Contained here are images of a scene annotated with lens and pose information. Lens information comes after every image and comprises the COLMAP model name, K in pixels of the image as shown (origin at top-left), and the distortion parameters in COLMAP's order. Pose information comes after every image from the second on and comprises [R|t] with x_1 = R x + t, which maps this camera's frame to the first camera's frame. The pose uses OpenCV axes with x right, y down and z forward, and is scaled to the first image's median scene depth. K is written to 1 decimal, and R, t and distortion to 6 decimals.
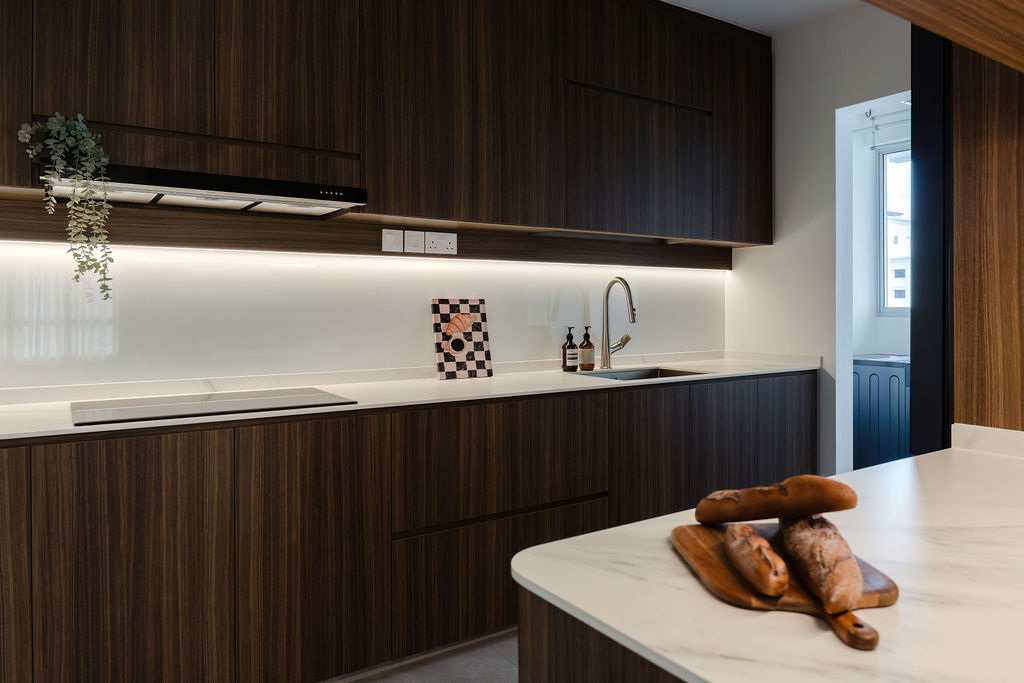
lens RADIAL K [[688.8, 0, 504.5], [0, 688.8, 308.8], [0, 0, 1]] dist [0.004583, -0.013057]
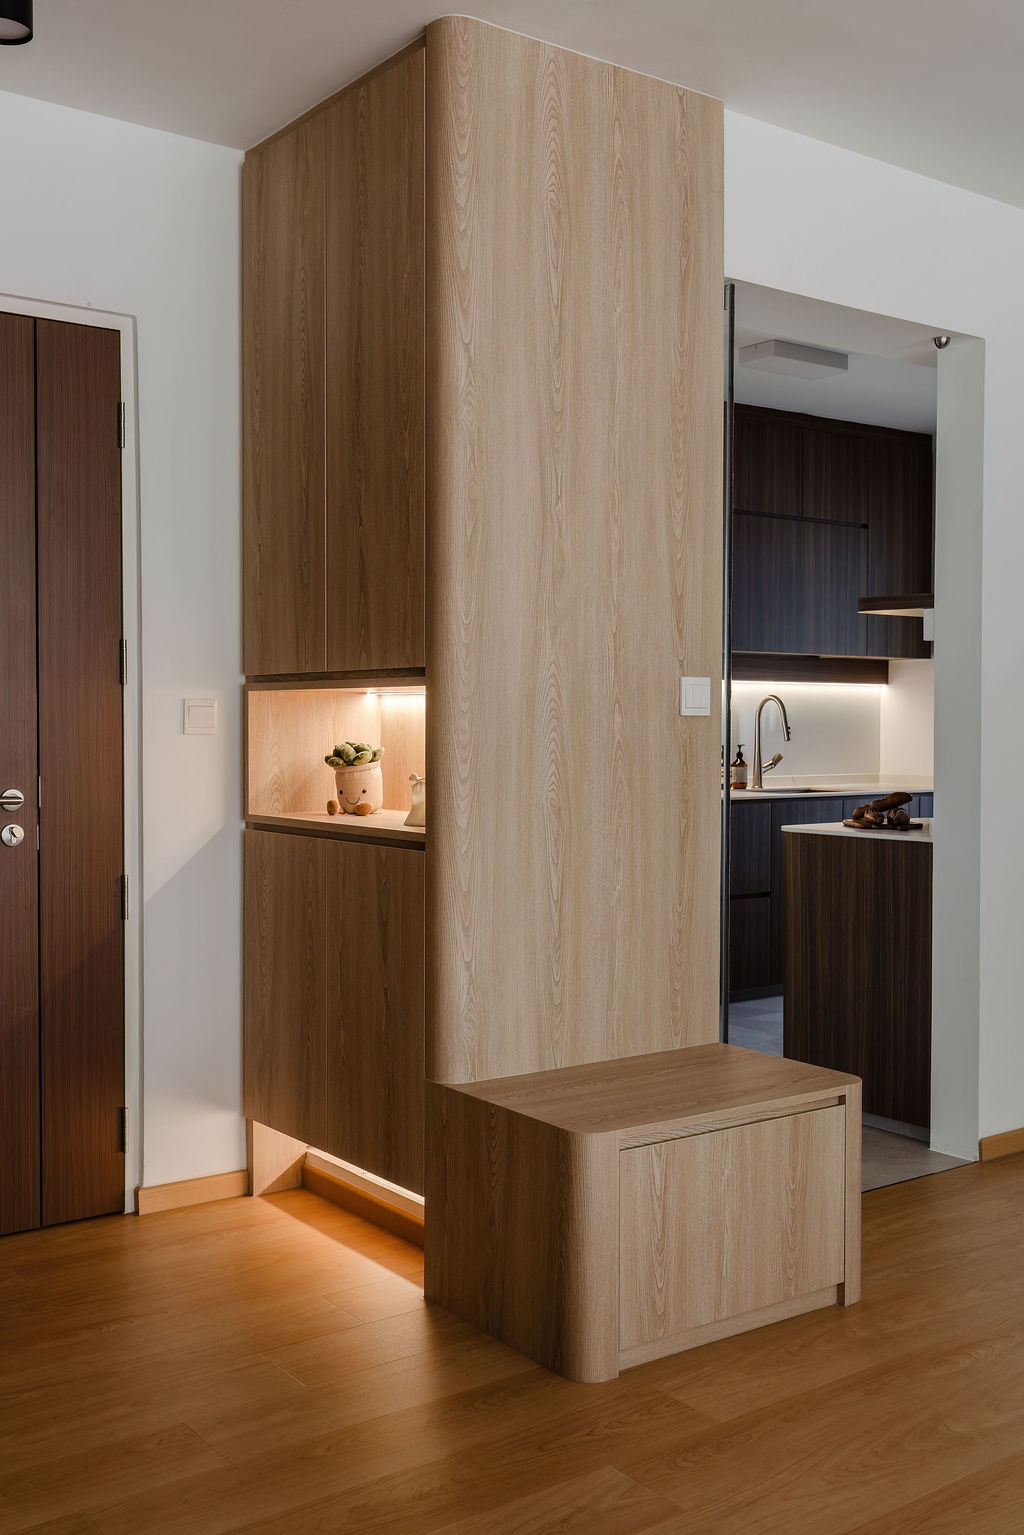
lens RADIAL K [[1545.0, 0, 507.7], [0, 1545.0, 762.8], [0, 0, 1]] dist [0.007434, 0.000000]
pose [[0.998194, 0.003968, 0.059946, -0.385035], [-0.005462, 0.999678, 0.024778, -0.001669], [-0.059829, -0.025061, 0.997894, -1.327102]]
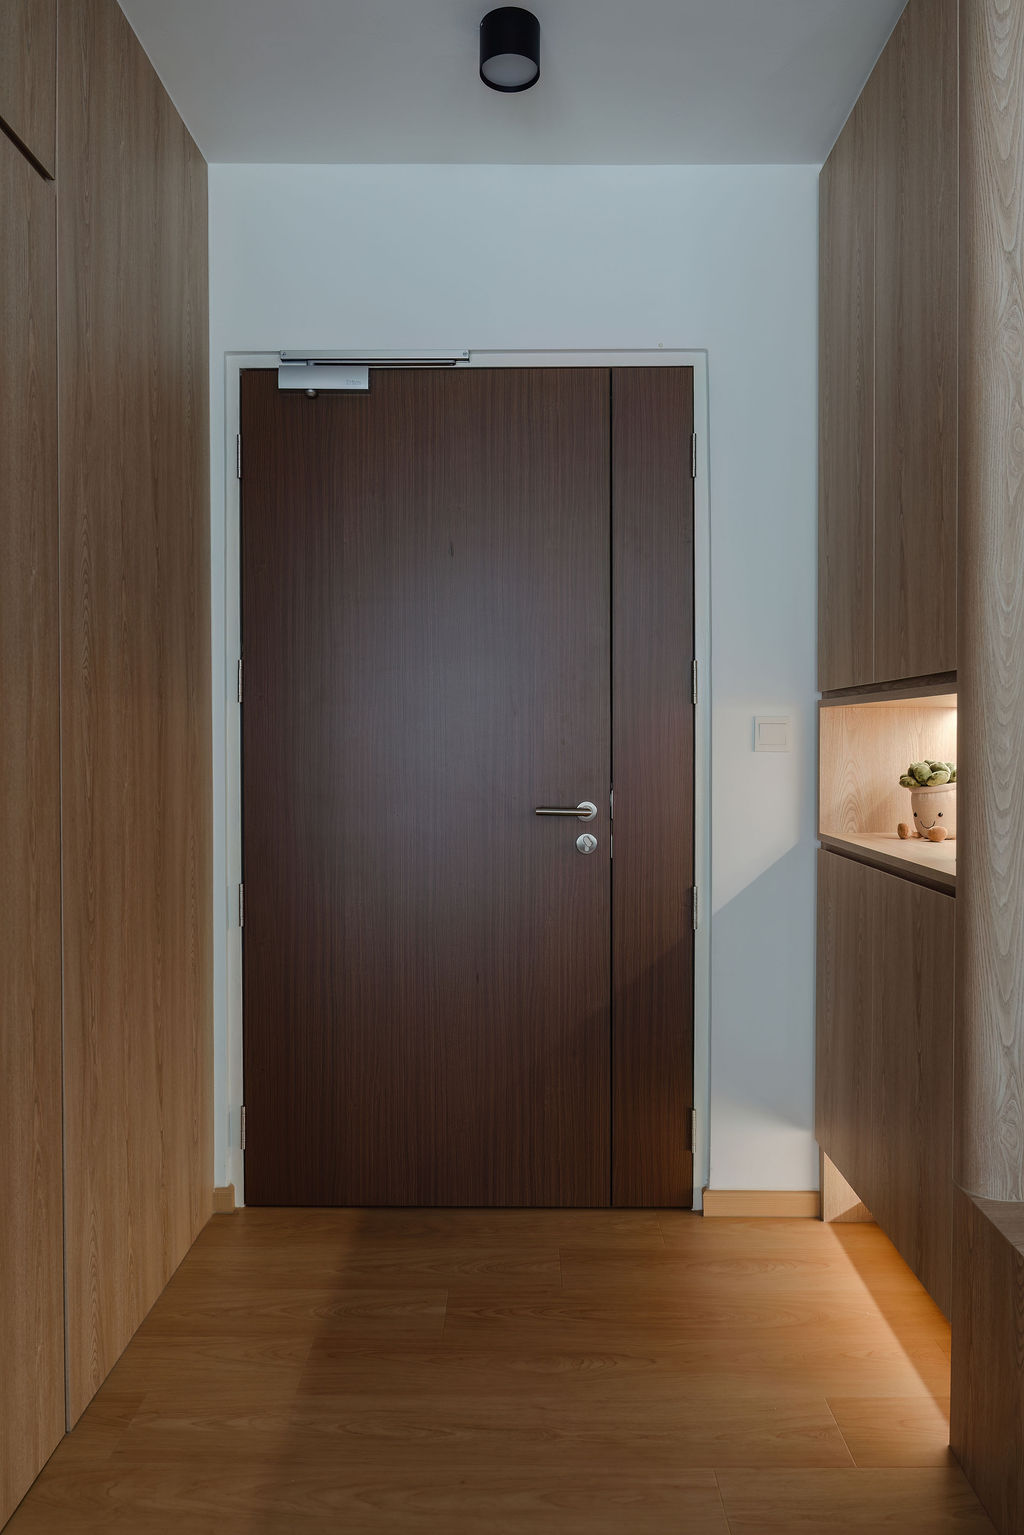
lens RADIAL K [[1032.6, 0, 509.7], [0, 1032.6, 758.4], [0, 0, 1]] dist [0.004583, -0.013057]
pose [[0.829926, 0.011384, -0.557758, -0.261090], [-0.001149, 0.999825, 0.018697, -0.002384], [0.557873, -0.014877, 0.829793, -0.866722]]
